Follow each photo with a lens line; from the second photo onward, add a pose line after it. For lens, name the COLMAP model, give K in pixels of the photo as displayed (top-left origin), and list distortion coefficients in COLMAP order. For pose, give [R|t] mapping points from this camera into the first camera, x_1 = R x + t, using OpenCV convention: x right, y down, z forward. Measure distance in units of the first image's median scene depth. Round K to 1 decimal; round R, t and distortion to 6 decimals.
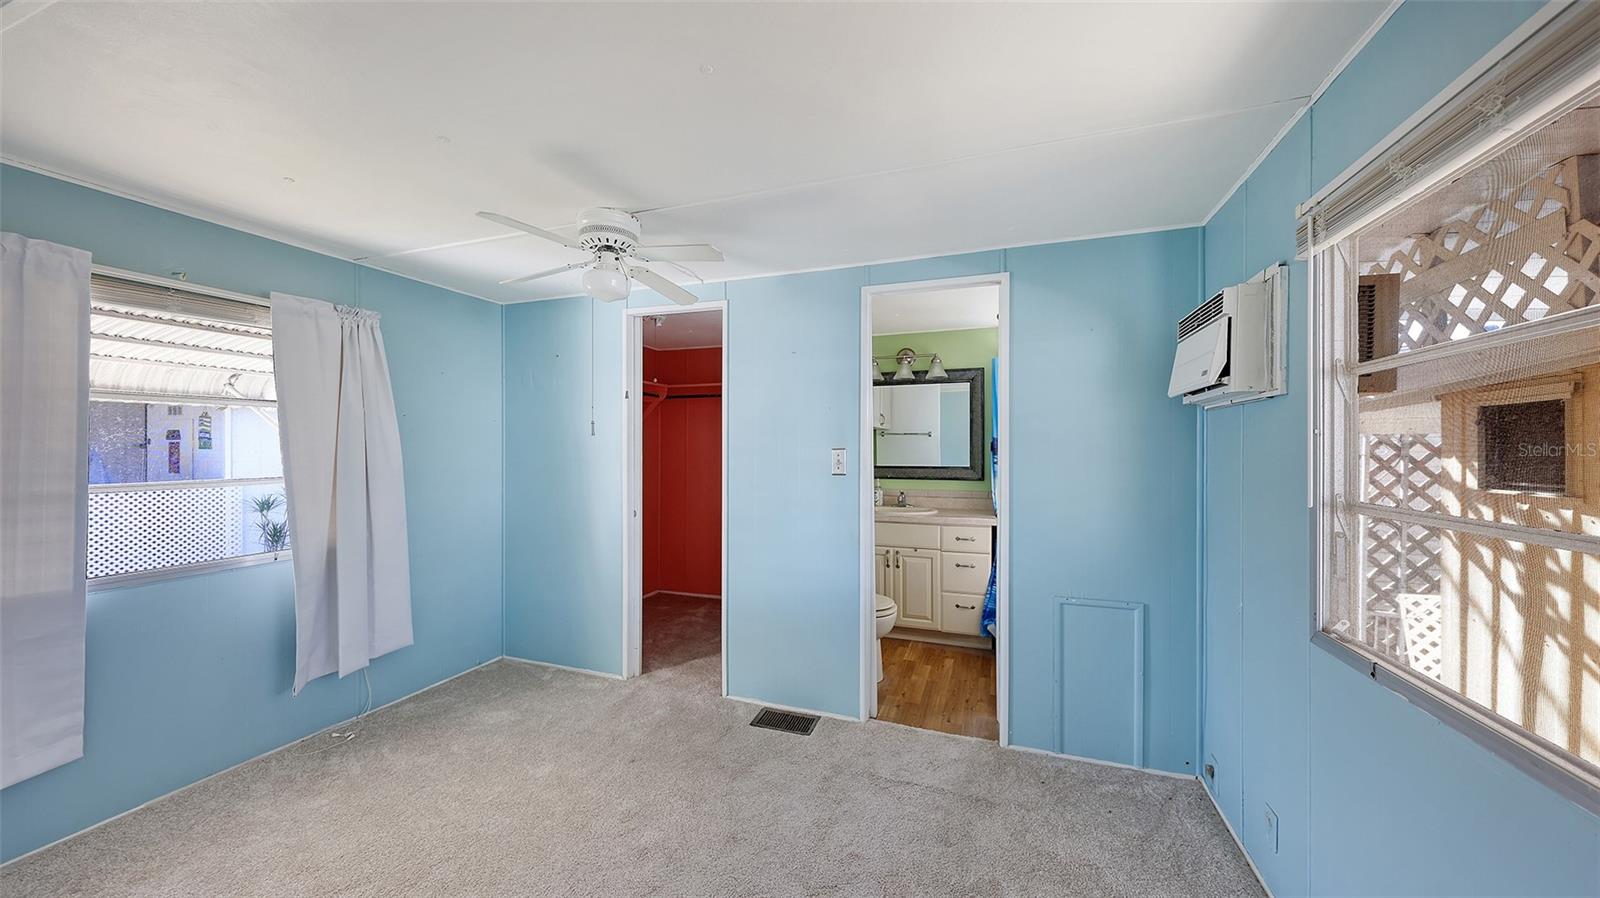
lens RADIAL K [[551.5, 0, 804.7], [0, 551.5, 450.8], [0, 0, 1]] dist [0.002985, -0.000098]
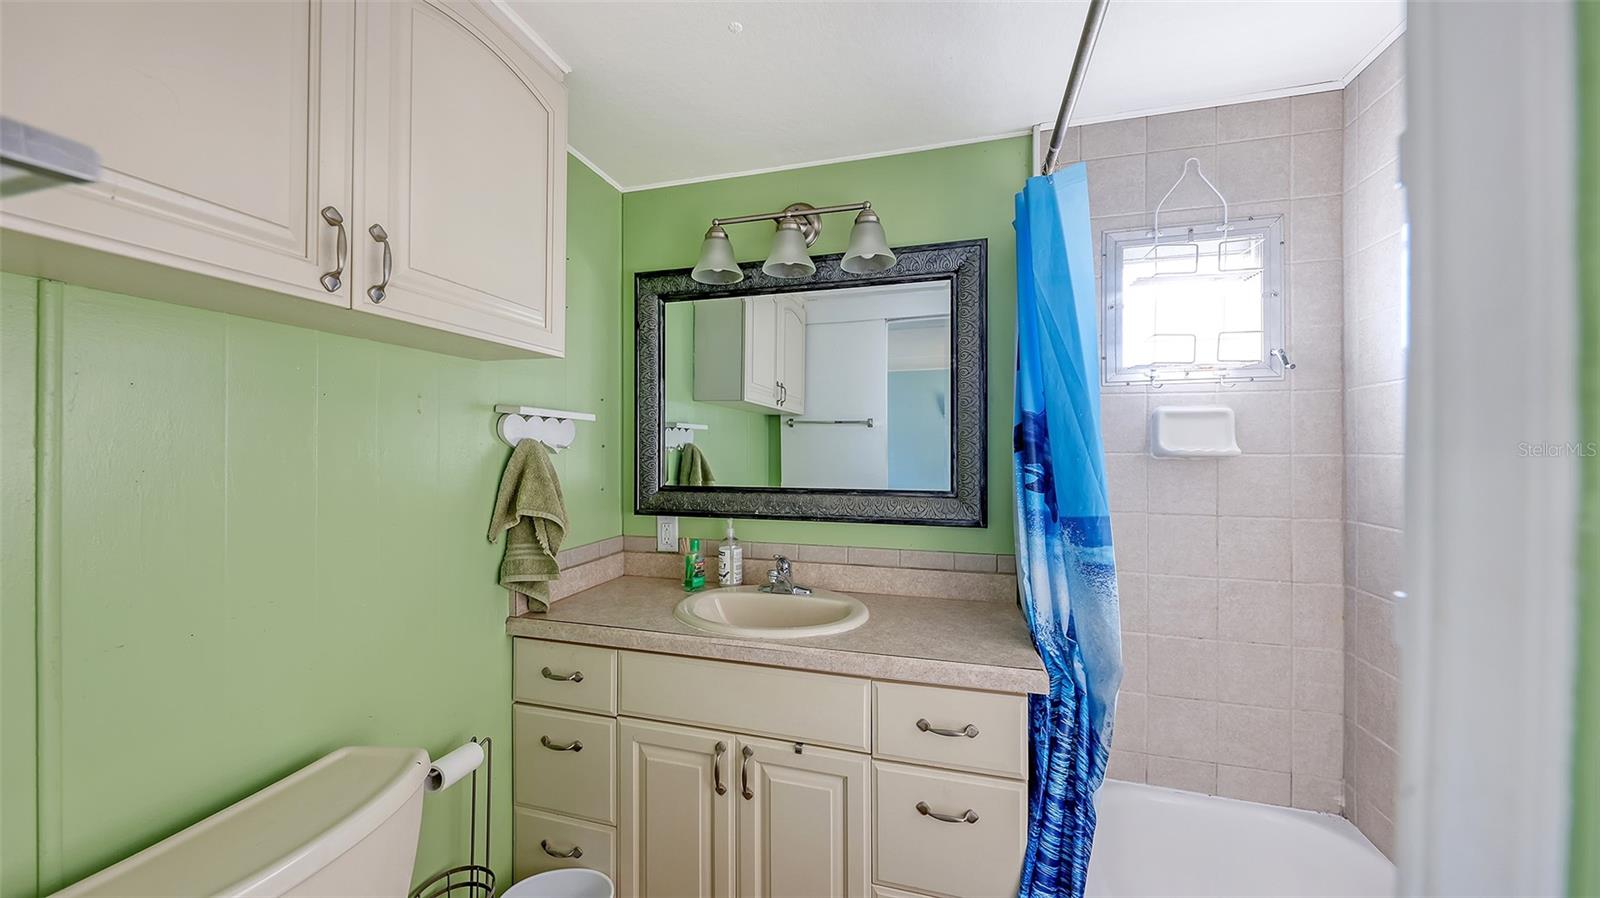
lens RADIAL K [[551.5, 0, 802.4], [0, 551.5, 449.8], [0, 0, 1]] dist [0.002985, -0.000098]
pose [[0.997896, 0.000660, 0.064833, 0.168160], [-0.000218, 0.999977, -0.006829, 0.001632], [-0.064836, 0.006800, 0.997873, 0.615514]]
